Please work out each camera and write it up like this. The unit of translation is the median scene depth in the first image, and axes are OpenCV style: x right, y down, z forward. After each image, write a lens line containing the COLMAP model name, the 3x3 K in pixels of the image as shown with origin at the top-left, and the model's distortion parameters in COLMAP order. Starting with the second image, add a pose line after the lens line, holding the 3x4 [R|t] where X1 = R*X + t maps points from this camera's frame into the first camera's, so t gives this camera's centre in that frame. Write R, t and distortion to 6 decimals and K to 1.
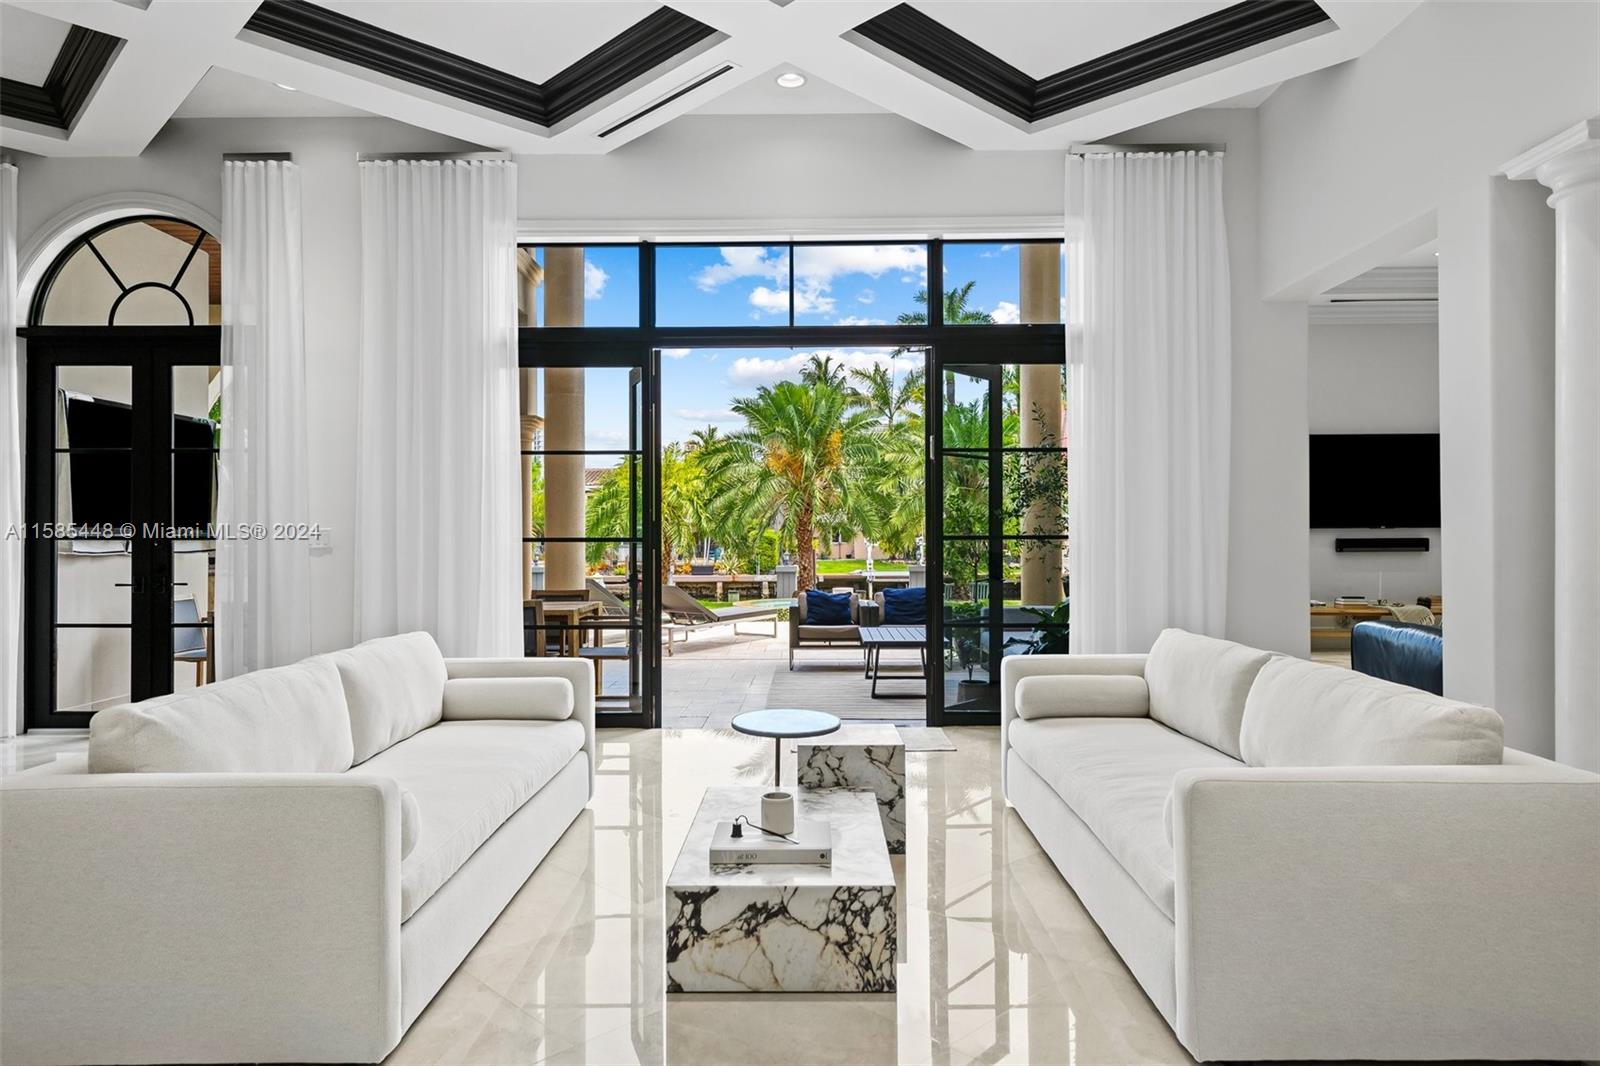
lens RADIAL K [[984.1, 0, 800.0], [0, 984.1, 533.0], [0, 0, 1]] dist [0.019669, -0.001782]
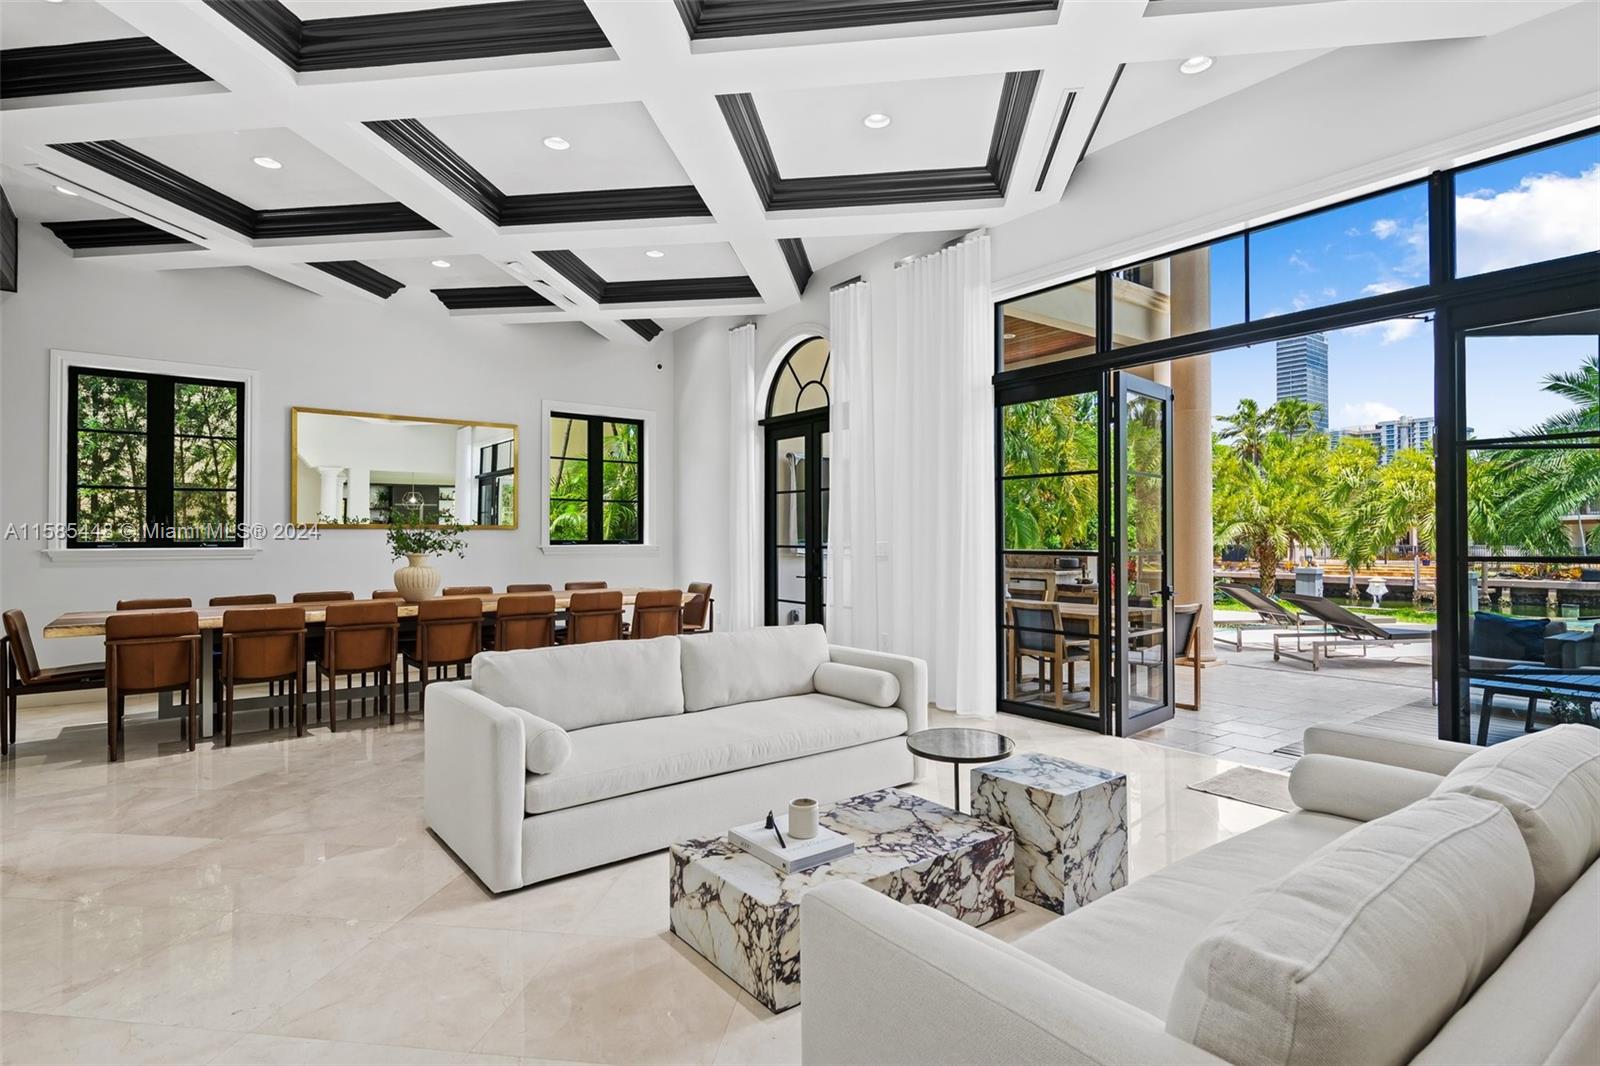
lens RADIAL K [[818.3, 0, 800.0], [0, 818.3, 533.0], [0, 0, 1]] dist [0.015596, 0.000224]
pose [[0.612631, -0.001678, -0.790367, 0.351495], [0.003461, 0.999994, 0.000559, -0.018274], [0.790362, -0.003077, 0.612633, 0.216786]]
